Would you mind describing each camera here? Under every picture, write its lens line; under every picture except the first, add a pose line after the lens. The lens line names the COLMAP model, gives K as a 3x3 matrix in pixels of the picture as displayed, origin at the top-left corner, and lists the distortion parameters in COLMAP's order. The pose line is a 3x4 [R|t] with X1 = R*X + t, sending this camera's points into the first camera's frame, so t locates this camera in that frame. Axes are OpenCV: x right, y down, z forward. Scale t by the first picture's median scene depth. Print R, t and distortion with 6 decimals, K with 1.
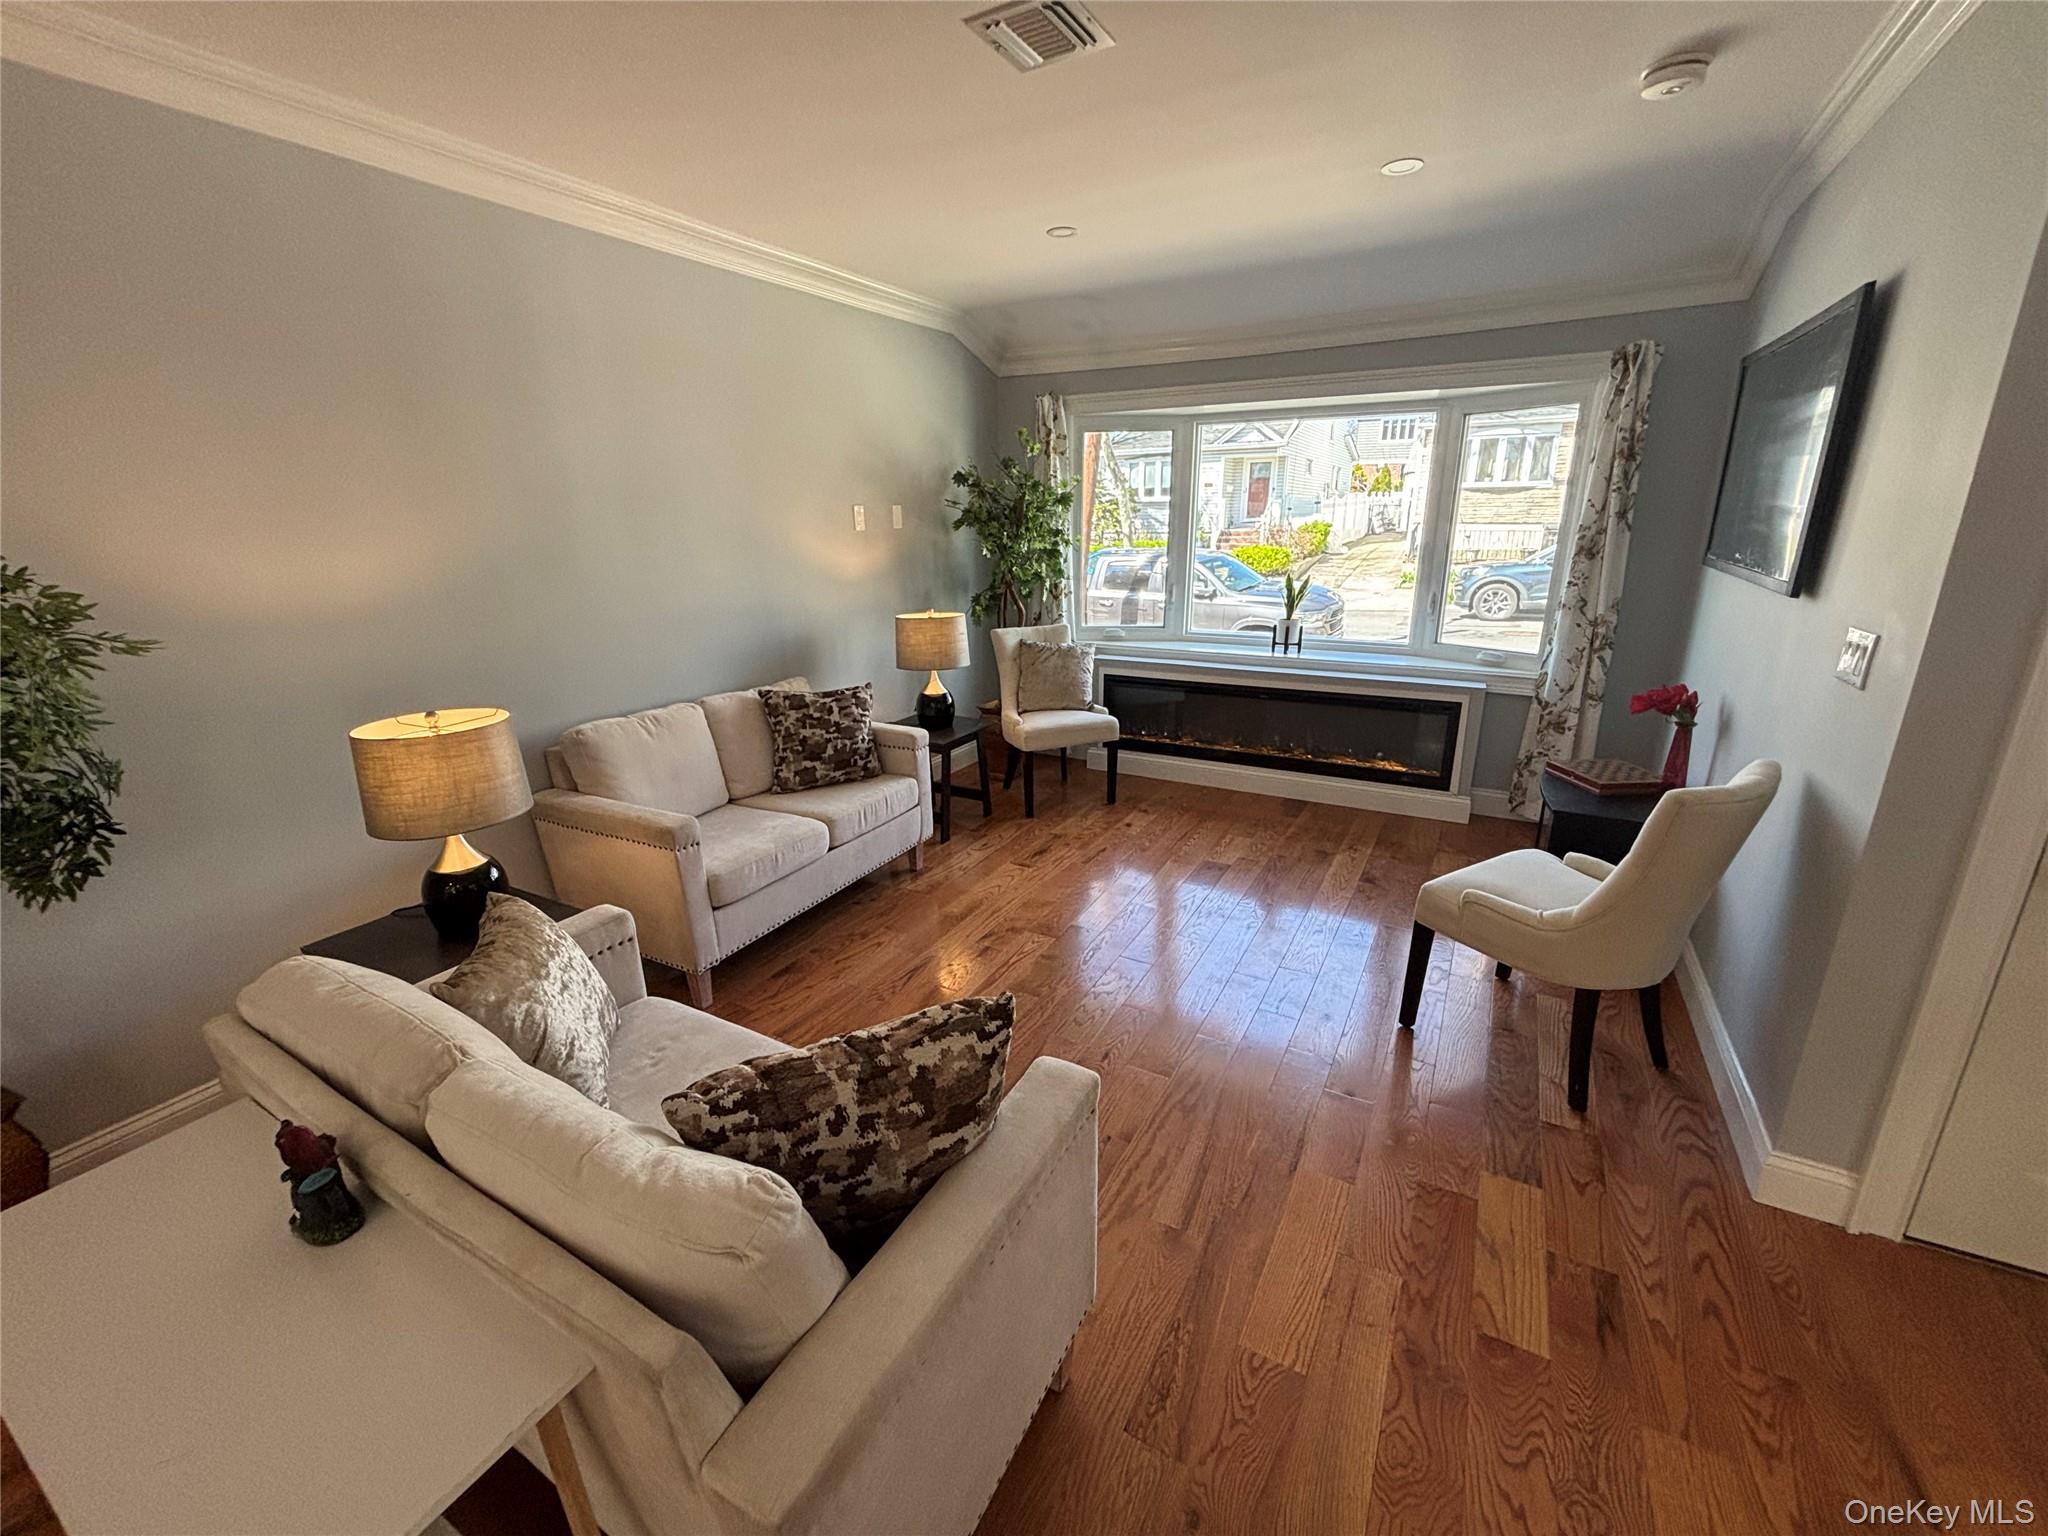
lens RADIAL K [[822.8, 0, 1019.4], [0, 822.8, 758.5], [0, 0, 1]] dist [0.005579, -0.001253]
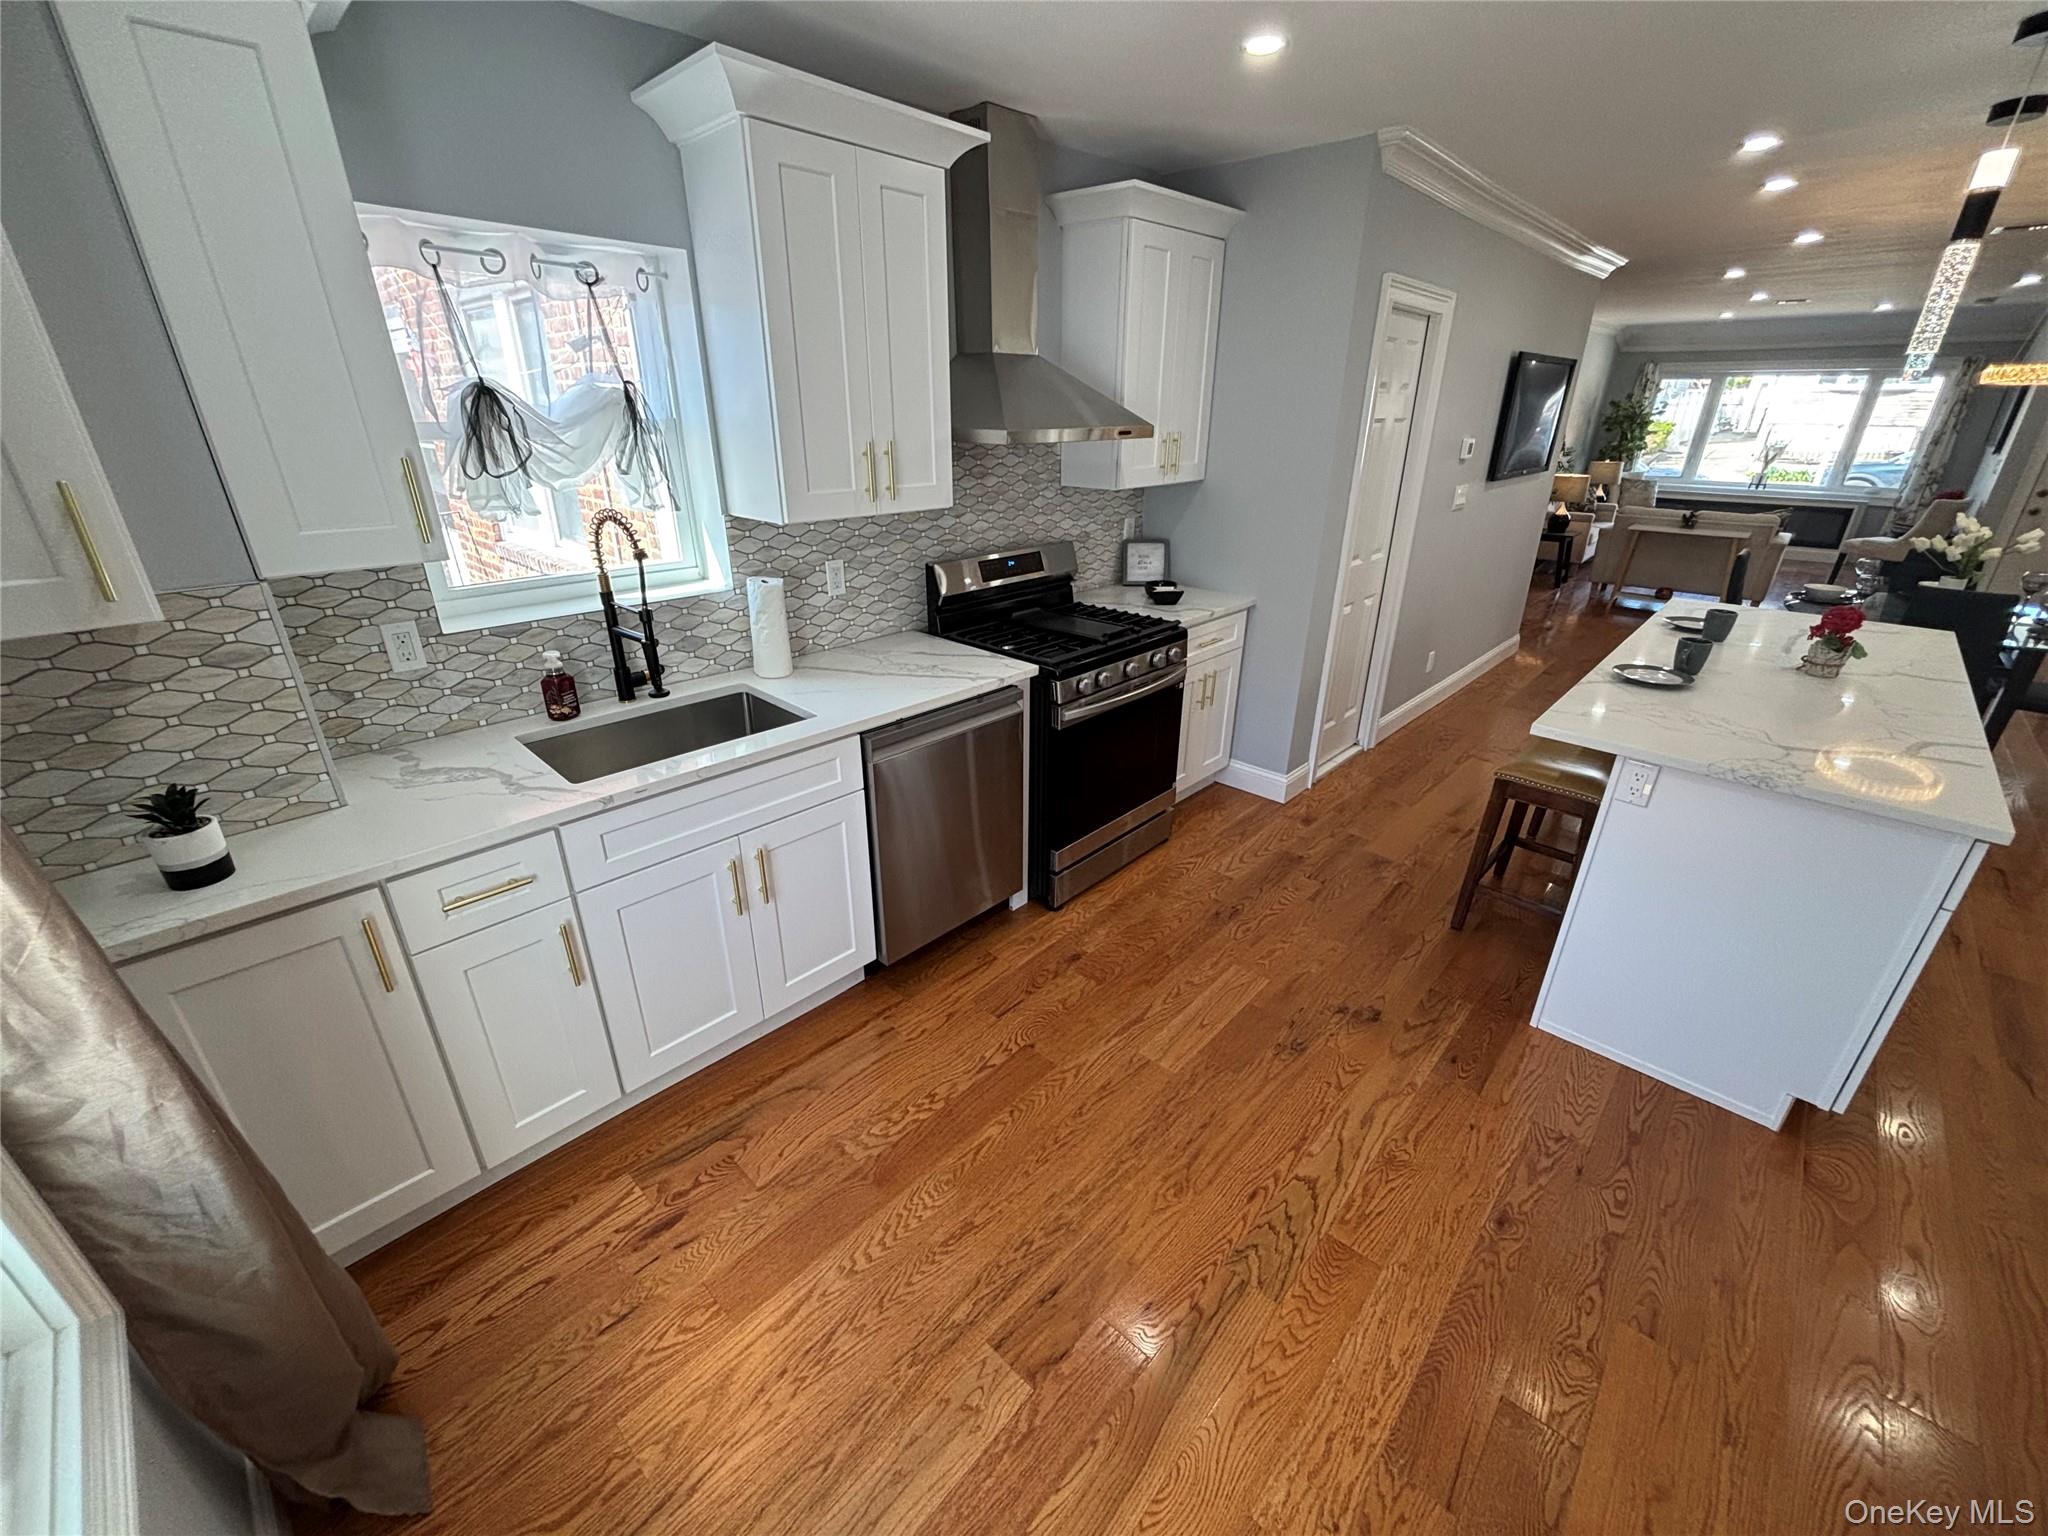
lens RADIAL K [[822.8, 0, 1022.2], [0, 822.8, 766.0], [0, 0, 1]] dist [0.005579, -0.001253]
pose [[0.971560, 0.108929, -0.210250, -1.256244], [-0.081596, 0.987537, 0.134583, 0.560888], [0.222289, -0.113600, 0.968340, -1.987185]]
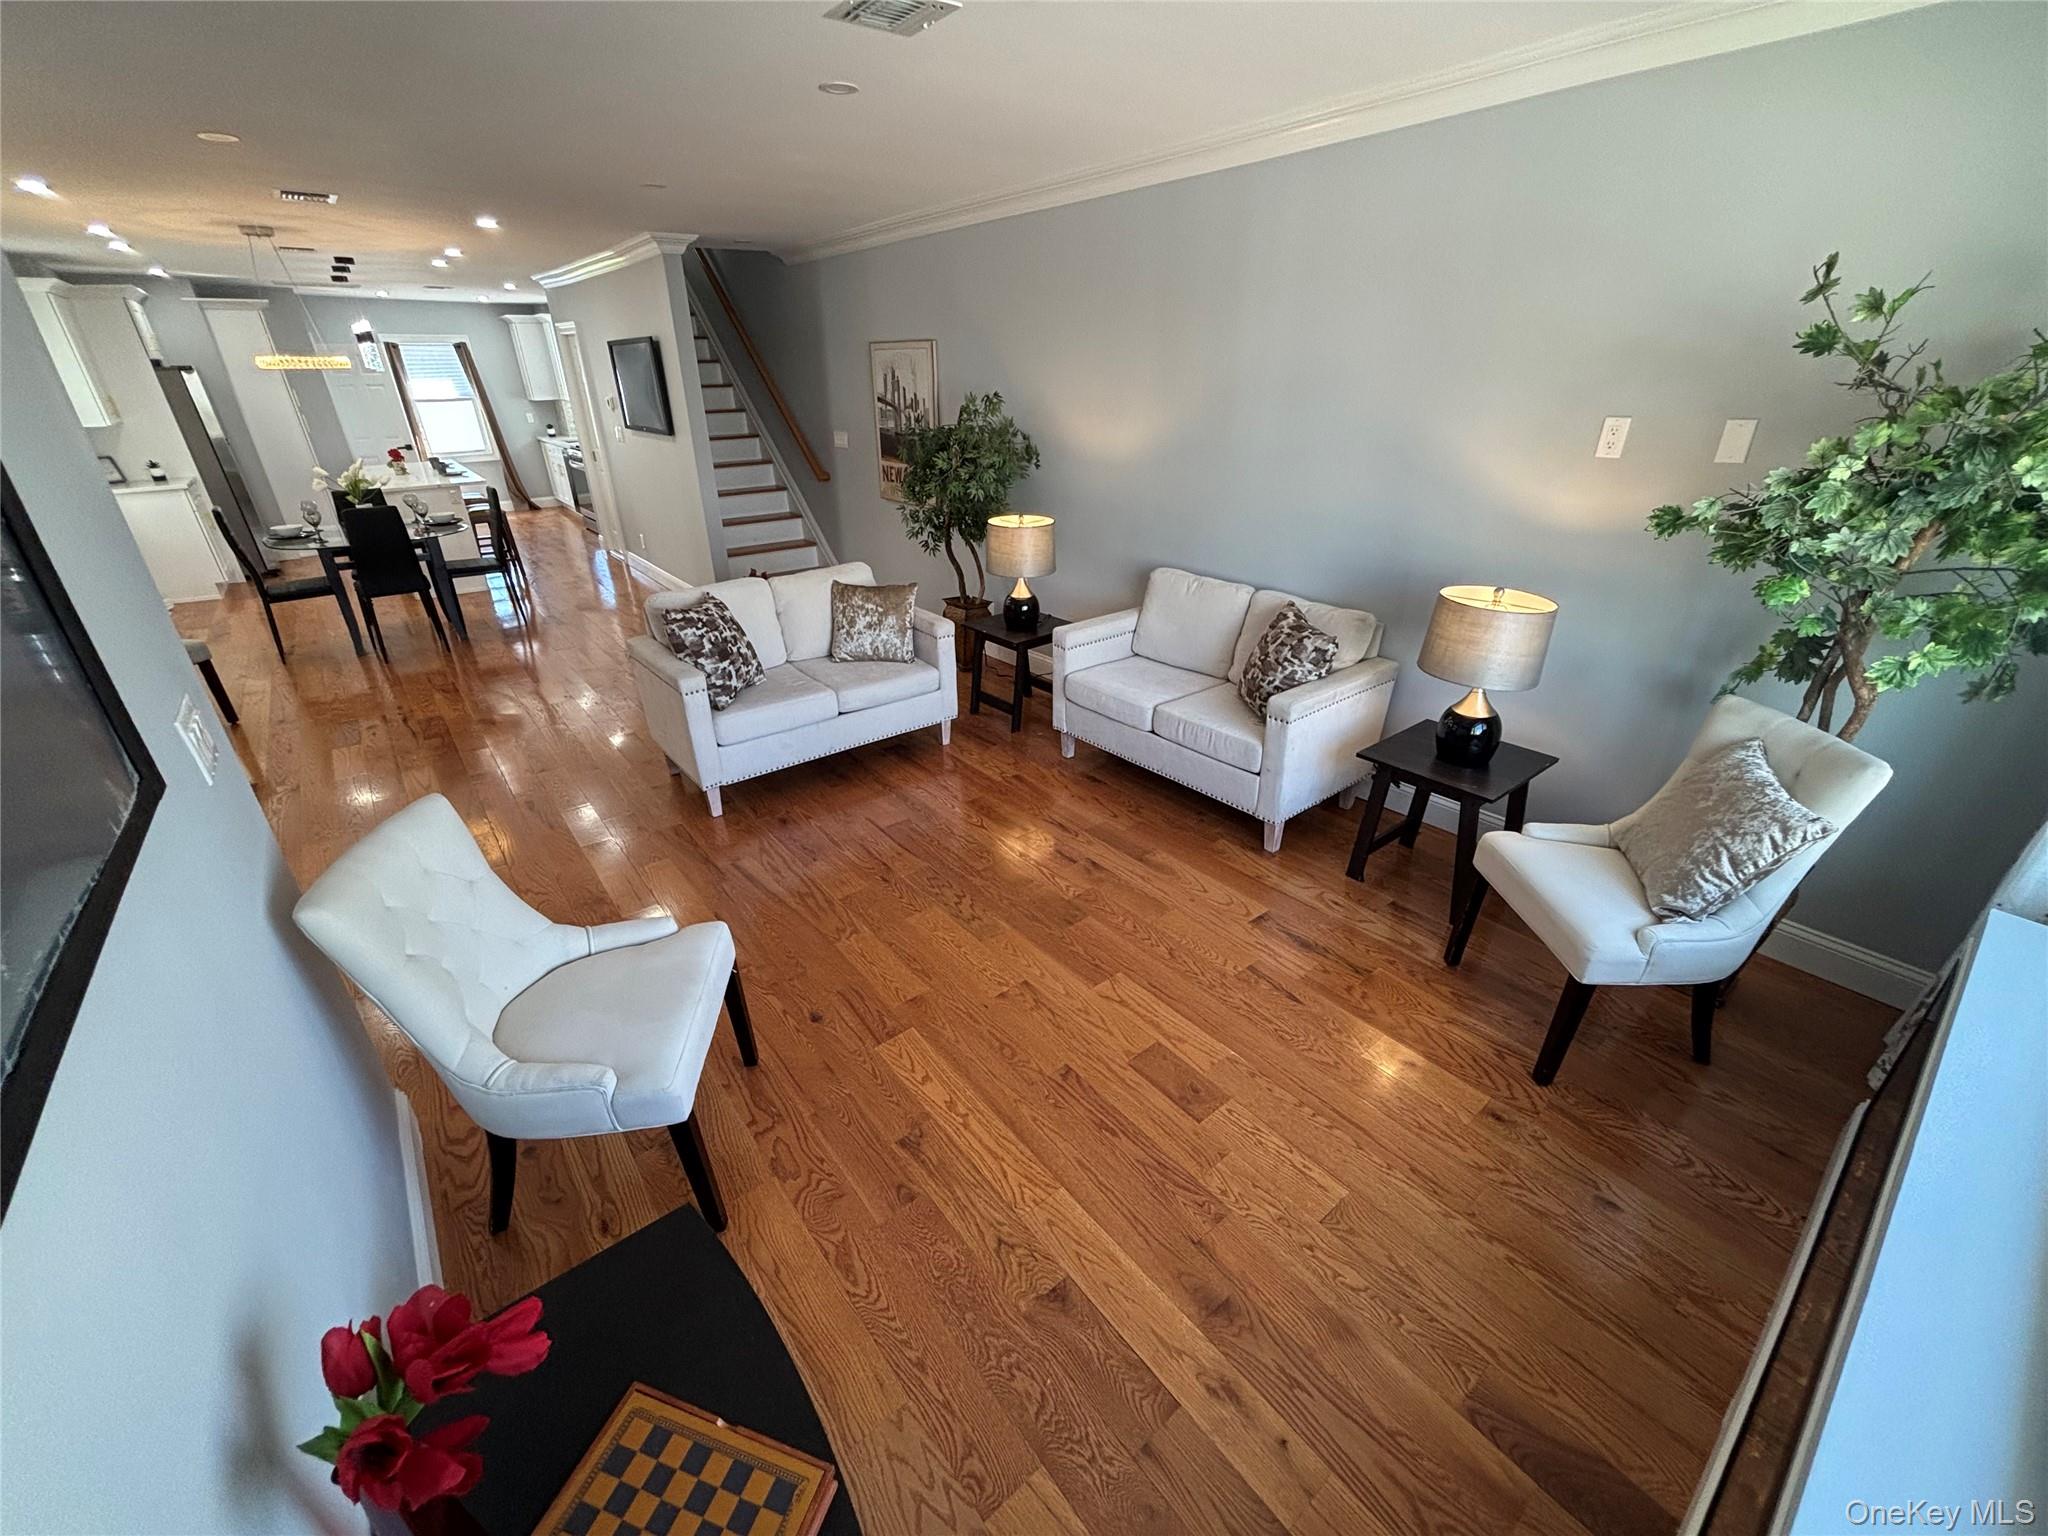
lens RADIAL K [[822.8, 0, 1026.9], [0, 822.8, 764.3], [0, 0, 1]] dist [0.005579, -0.001253]
pose [[-0.366541, 0.424215, -0.828064, 0.597776], [-0.245375, 0.814422, 0.525841, -0.308497], [0.897463, 0.395928, -0.194427, 0.809959]]
